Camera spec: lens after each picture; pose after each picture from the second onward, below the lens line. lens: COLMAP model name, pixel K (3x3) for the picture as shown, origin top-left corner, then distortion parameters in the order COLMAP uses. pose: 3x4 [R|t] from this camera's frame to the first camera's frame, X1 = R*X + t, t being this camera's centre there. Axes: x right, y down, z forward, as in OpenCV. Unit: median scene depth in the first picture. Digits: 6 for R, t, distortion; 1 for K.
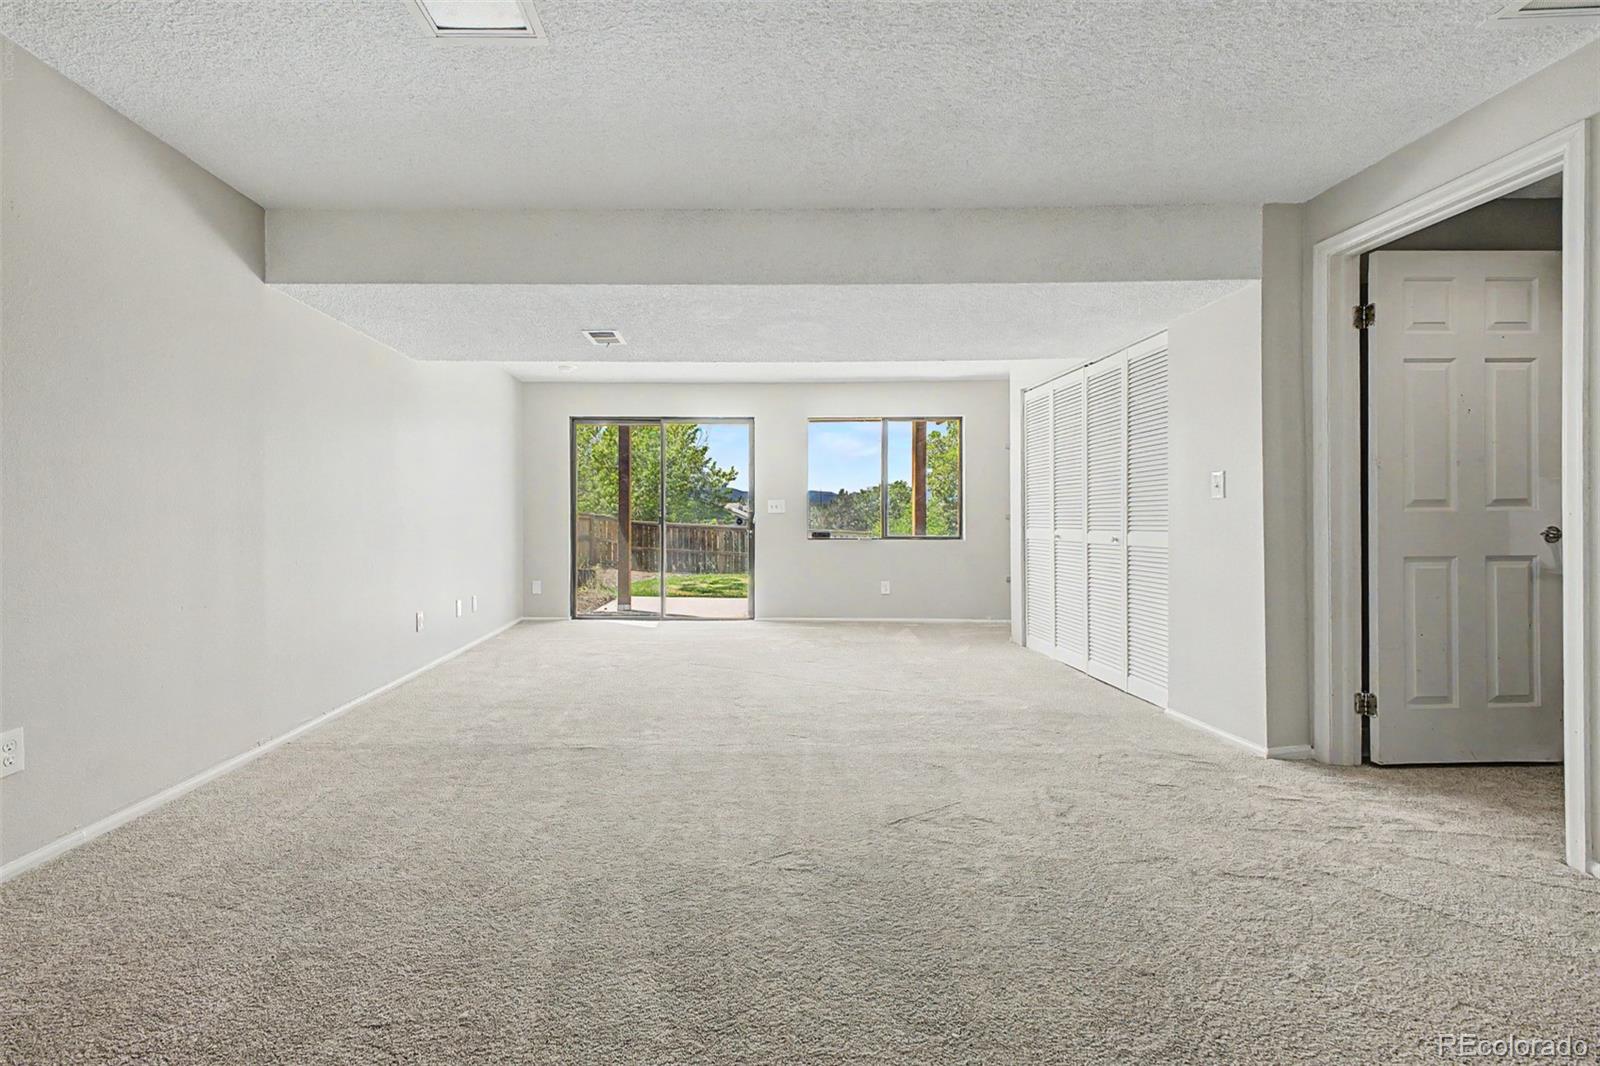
lens RADIAL K [[701.3, 0, 800.2], [0, 701.3, 519.8], [0, 0, 1]] dist [0.014284, -0.000532]
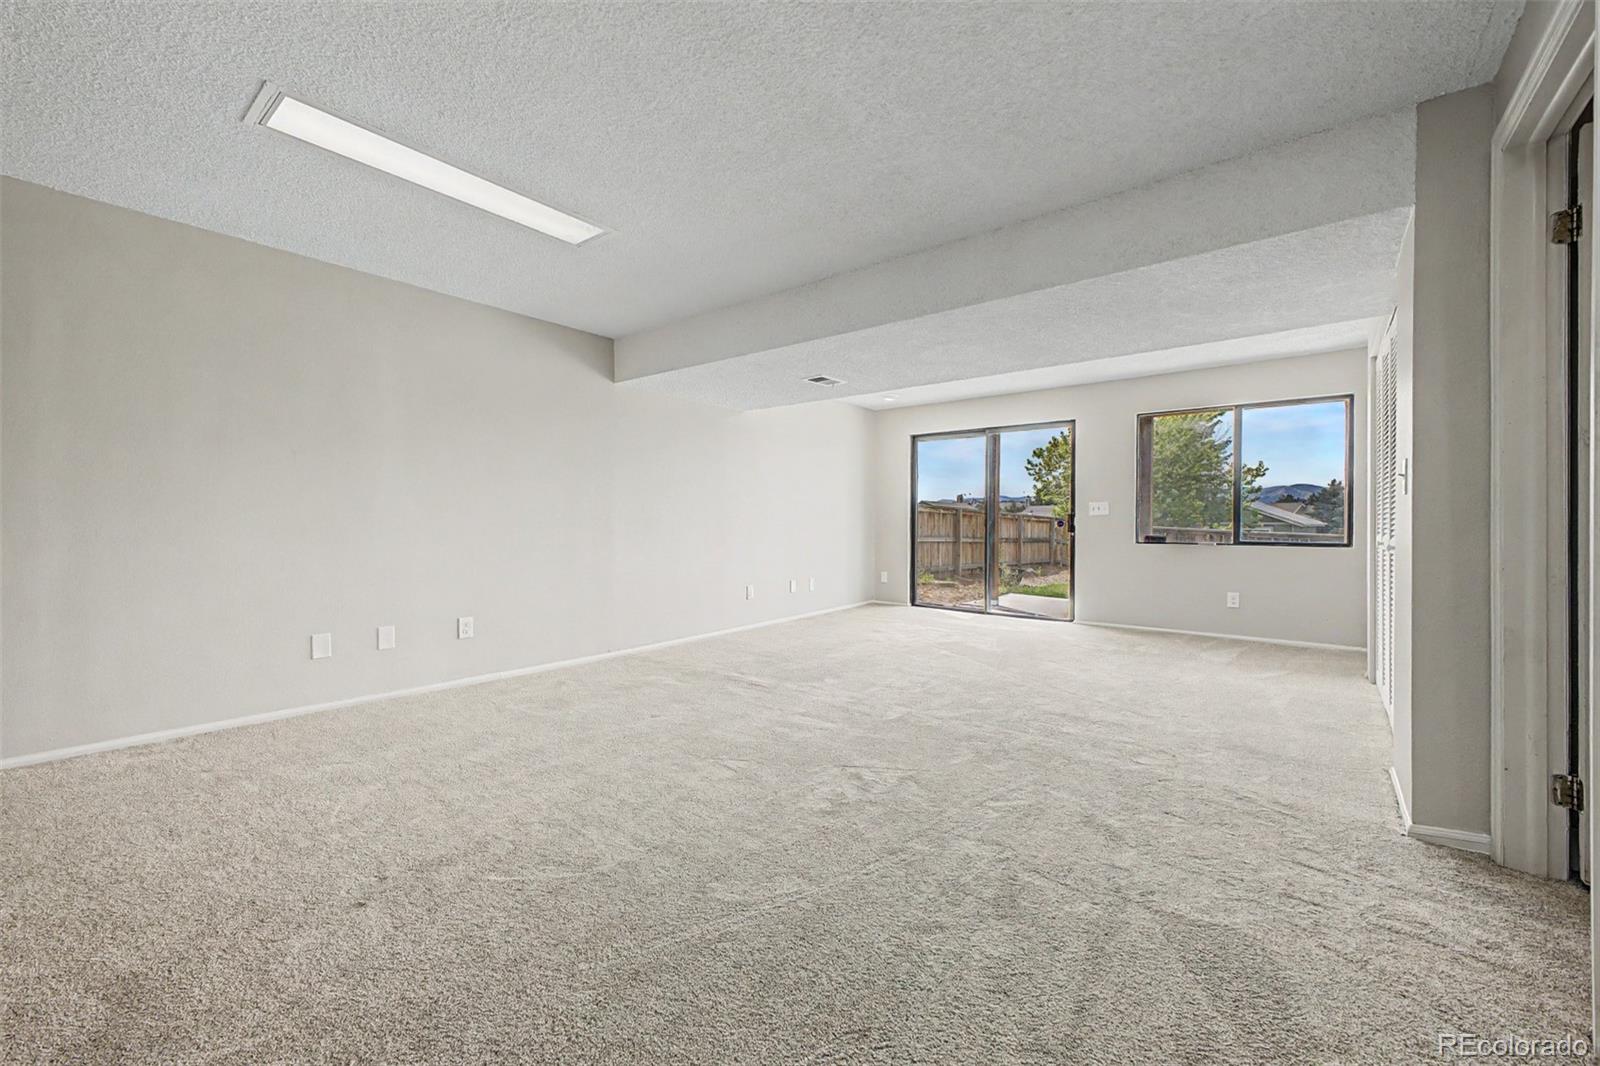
lens RADIAL K [[662.5, 0, 800.0], [0, 662.5, 533.0], [0, 0, 1]] dist [0.001897, 0.000290]
pose [[0.776255, 0.011138, -0.630321, 0.470829], [-0.000515, 0.999855, 0.017033, -0.001261], [0.630419, -0.012898, 0.776148, 0.026557]]
